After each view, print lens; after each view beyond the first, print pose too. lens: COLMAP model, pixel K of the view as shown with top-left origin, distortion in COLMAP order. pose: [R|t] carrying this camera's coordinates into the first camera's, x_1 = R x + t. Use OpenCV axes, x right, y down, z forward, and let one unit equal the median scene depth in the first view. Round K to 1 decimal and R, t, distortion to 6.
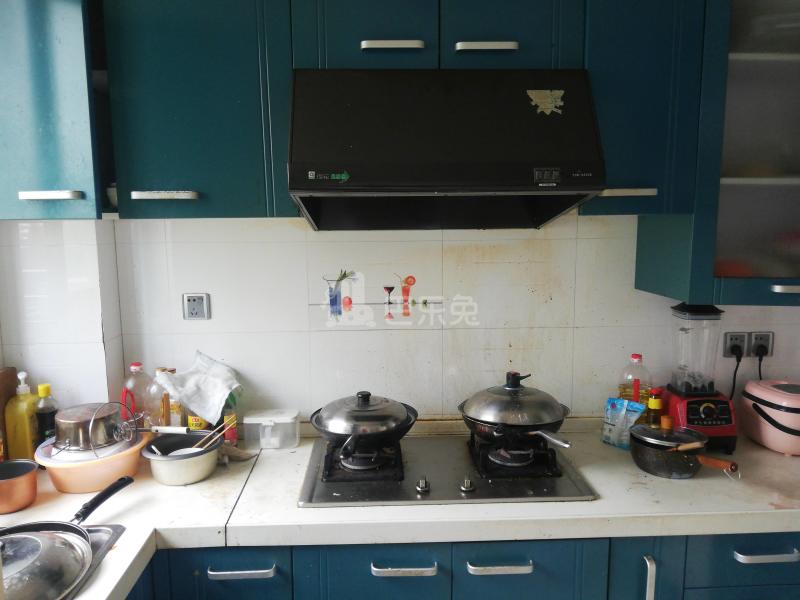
lens RADIAL K [[596.2, 0, 400.9], [0, 596.2, 300.3], [0, 0, 1]] dist [-0.001943, -0.027690]
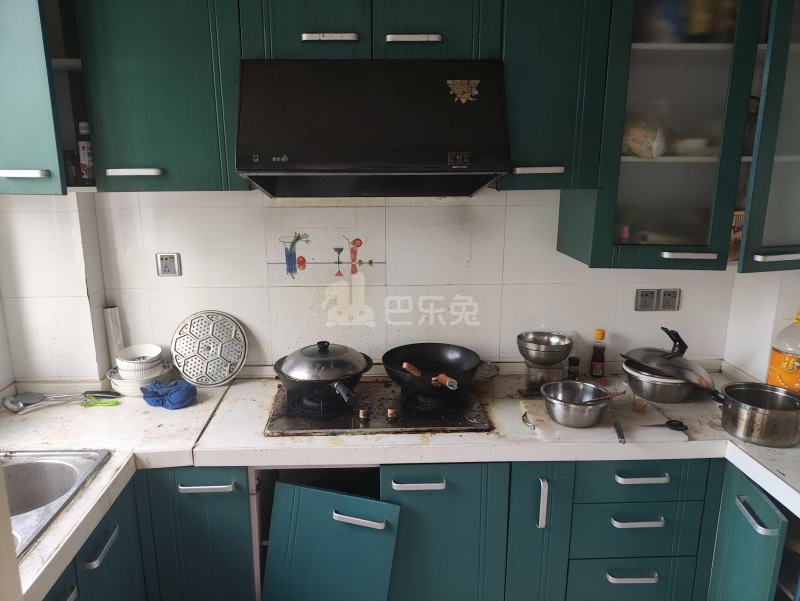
lens RADIAL K [[596.0, 0, 396.6], [0, 596.0, 300.3], [0, 0, 1]] dist [-0.005272, 0.001712]
pose [[0.999986, 0.005272, -0.000816, 0.112440], [-0.005167, 0.995211, 0.097613, -0.042359], [0.001327, -0.097608, 0.995224, -0.164574]]
